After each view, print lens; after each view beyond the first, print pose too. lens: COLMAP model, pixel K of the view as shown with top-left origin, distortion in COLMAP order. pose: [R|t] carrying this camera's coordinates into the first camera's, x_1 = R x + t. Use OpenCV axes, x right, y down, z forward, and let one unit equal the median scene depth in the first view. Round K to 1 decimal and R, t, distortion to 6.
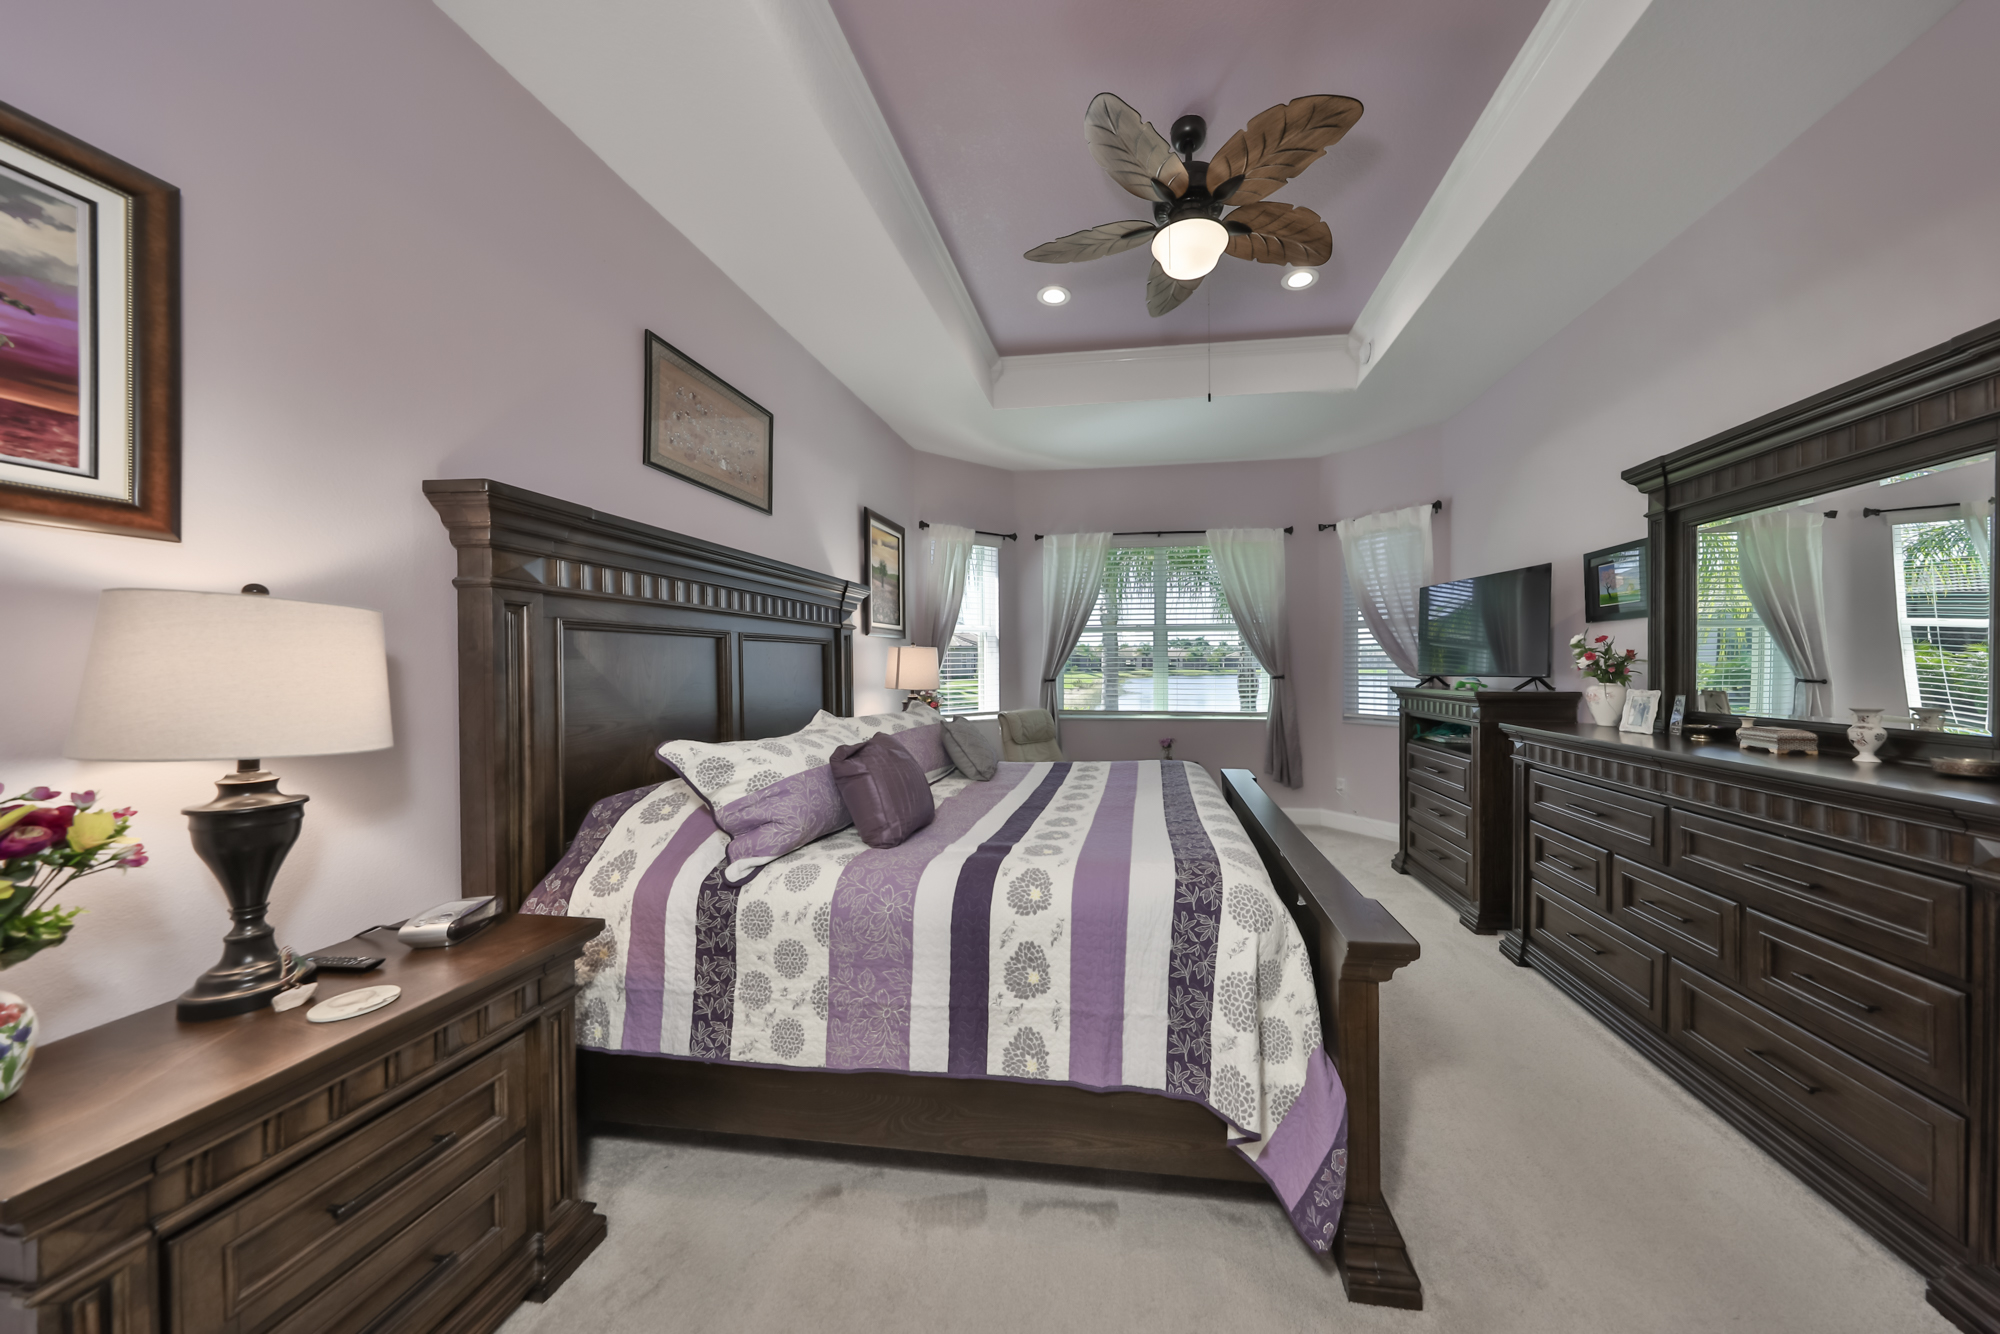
lens RADIAL K [[614.2, 0, 1081.0], [0, 614.2, 665.3], [0, 0, 1]] dist [0.002117, -0.000013]
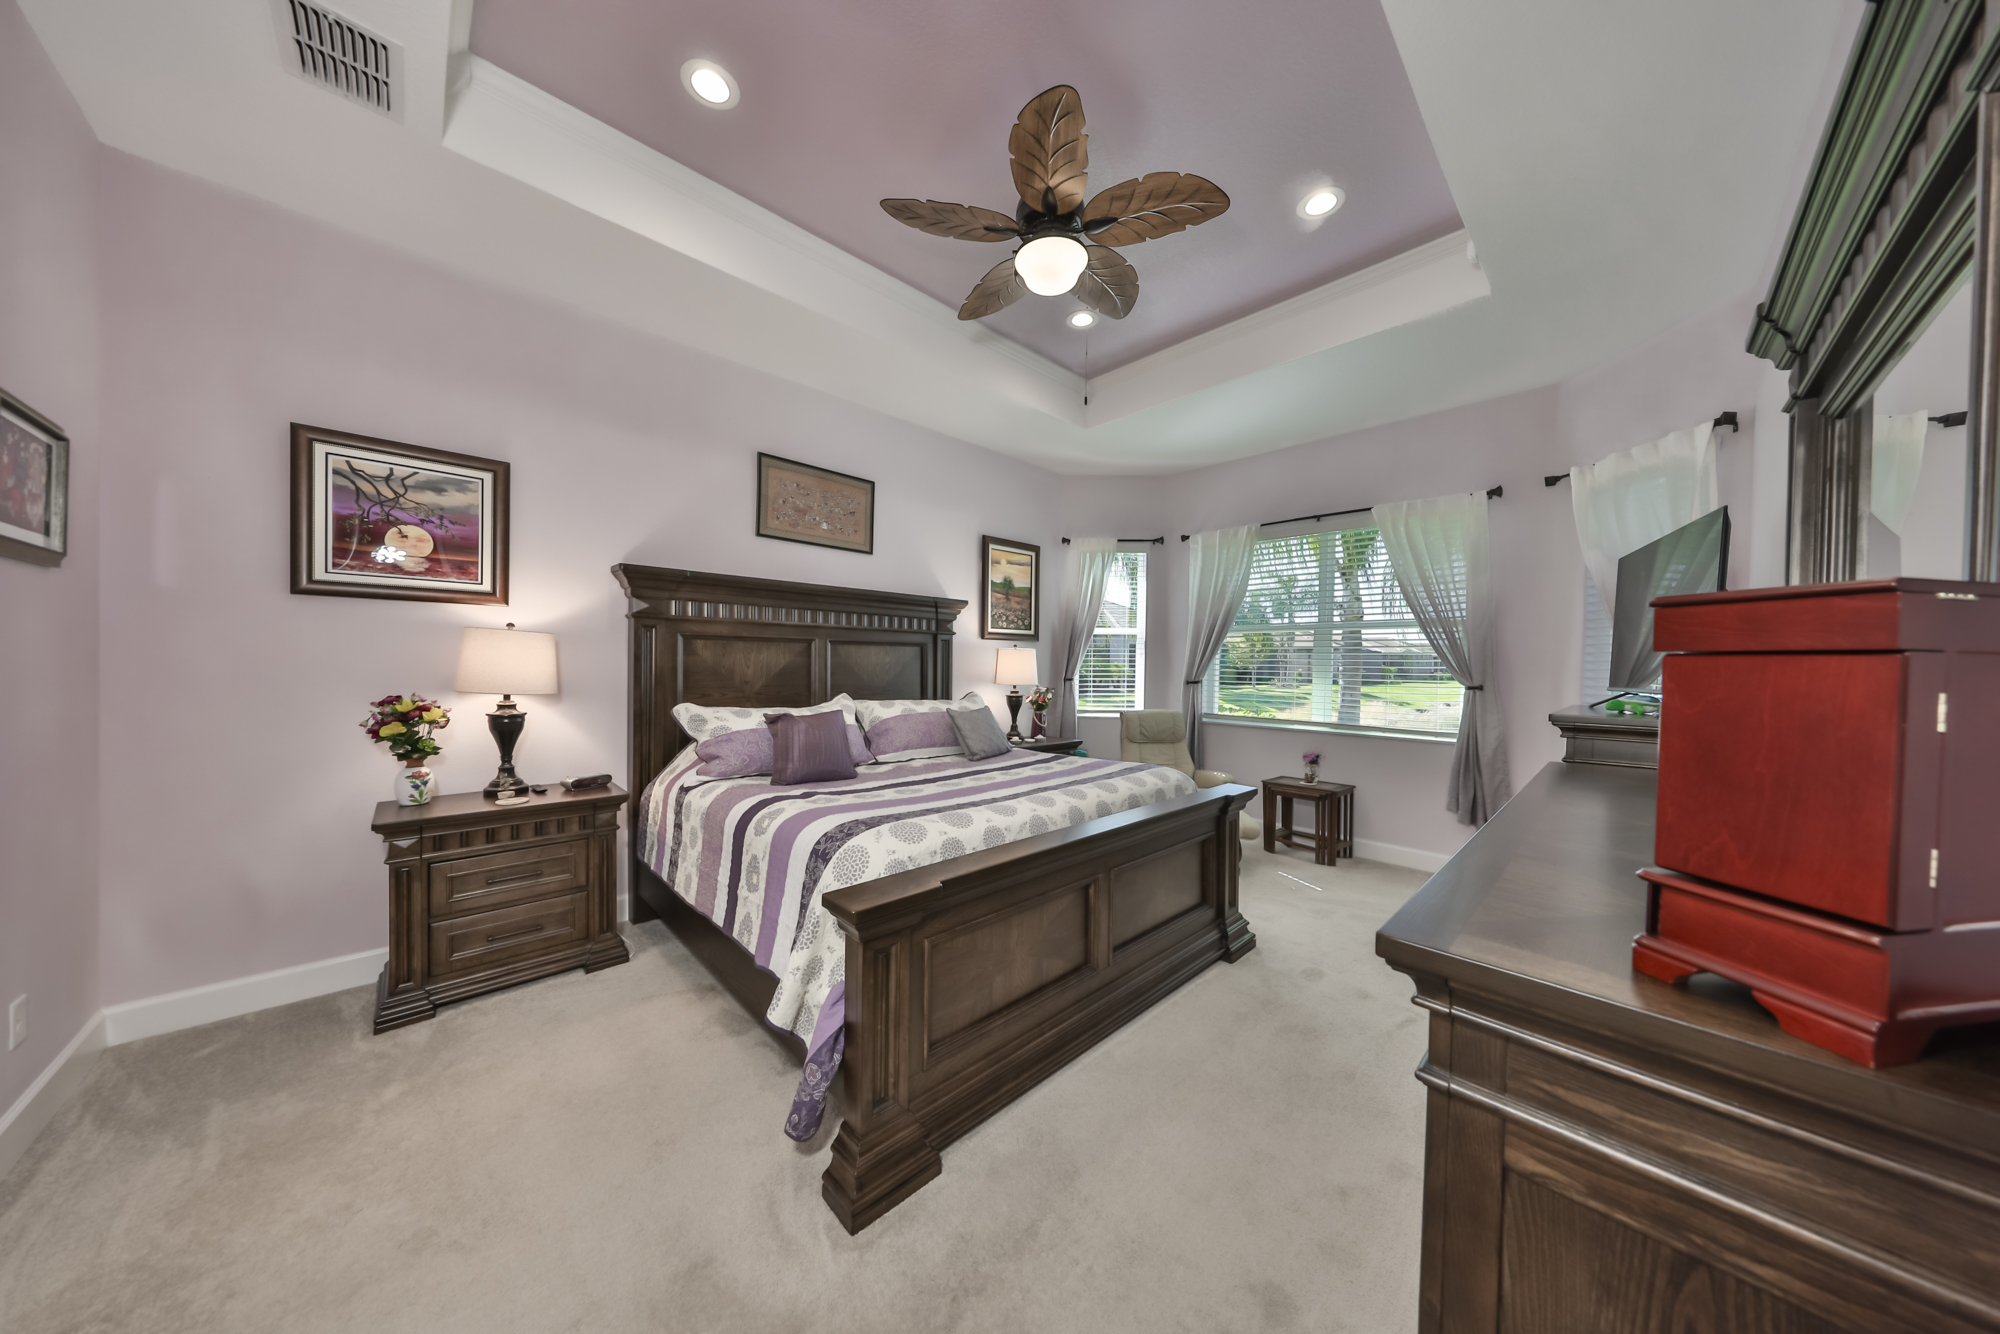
lens RADIAL K [[614.2, 0, 1040.0], [0, 614.2, 667.0], [0, 0, 1]] dist [0.002117, -0.000013]
pose [[0.790315, 0.016717, -0.612472, 0.805595], [-0.017650, 0.999834, 0.004514, -0.002066], [0.612446, 0.007242, 0.790479, 0.167815]]
